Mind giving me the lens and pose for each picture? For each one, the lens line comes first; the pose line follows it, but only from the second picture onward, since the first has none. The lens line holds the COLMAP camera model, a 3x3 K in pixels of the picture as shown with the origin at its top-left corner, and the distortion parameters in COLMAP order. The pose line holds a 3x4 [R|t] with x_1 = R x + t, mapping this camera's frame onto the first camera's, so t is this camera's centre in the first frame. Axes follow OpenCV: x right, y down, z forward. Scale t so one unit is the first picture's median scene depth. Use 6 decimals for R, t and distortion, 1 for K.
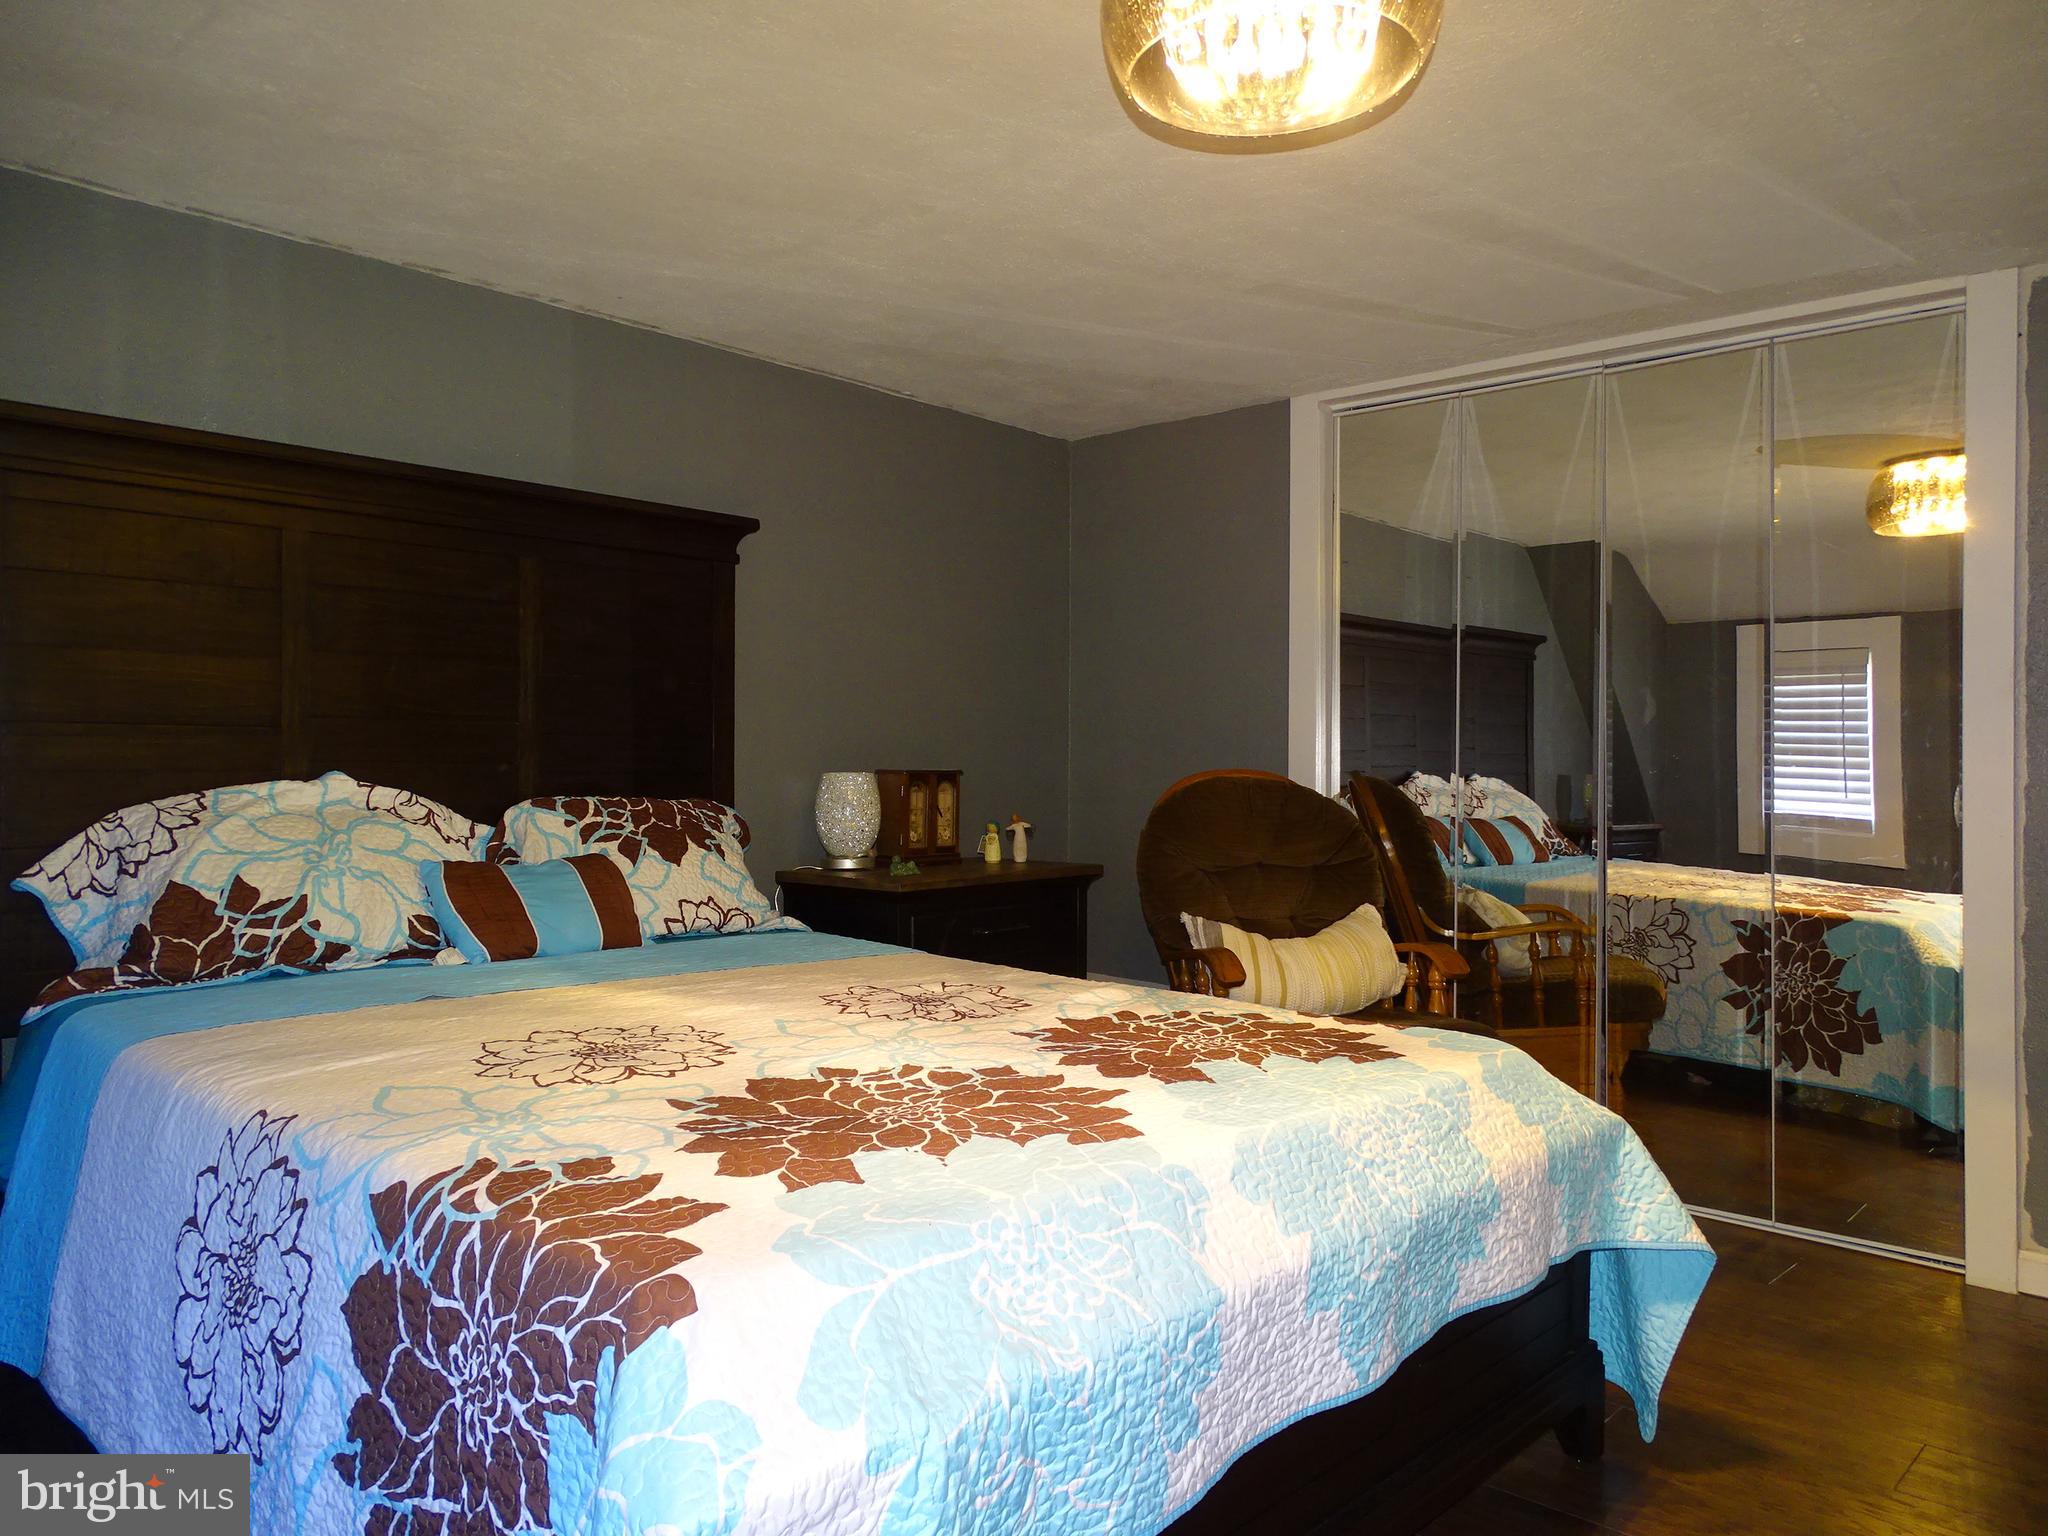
lens RADIAL K [[1445.2, 0, 1024.8], [0, 1445.2, 759.4], [0, 0, 1]] dist [0.022164, -0.000437]
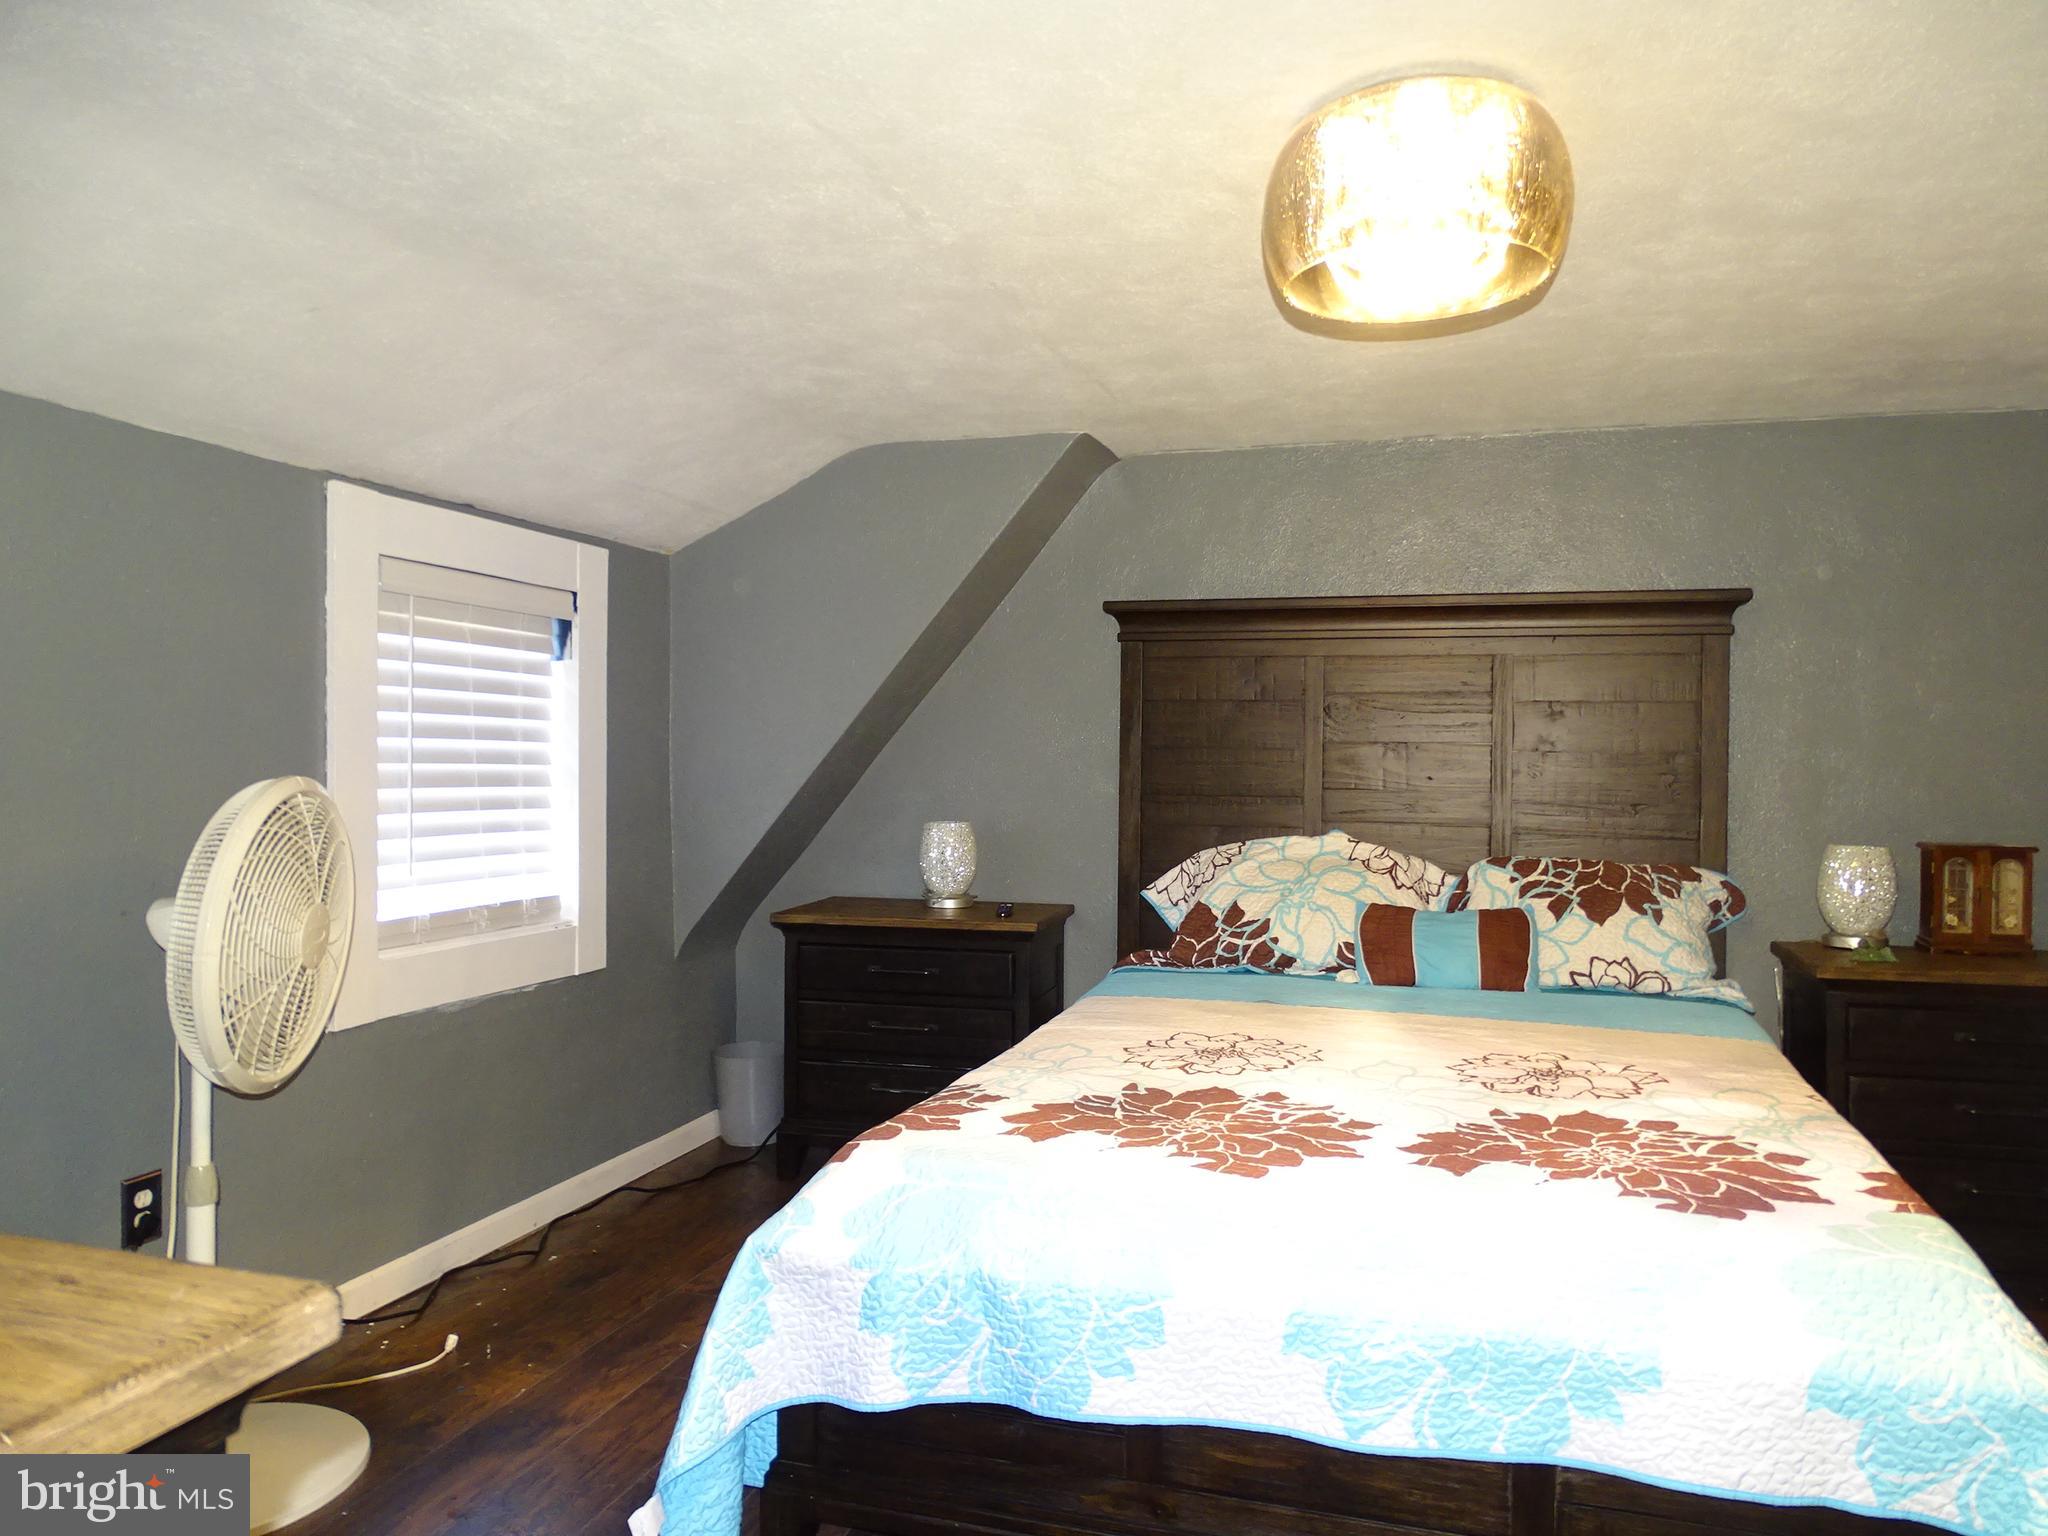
lens RADIAL K [[1445.2, 0, 1024.8], [0, 1445.2, 759.4], [0, 0, 1]] dist [0.022164, -0.000437]
pose [[0.469098, 0.007924, -0.883111, 0.621016], [-0.002744, 0.999968, 0.007515, -0.070866], [0.883142, -0.001102, 0.469104, 0.106036]]
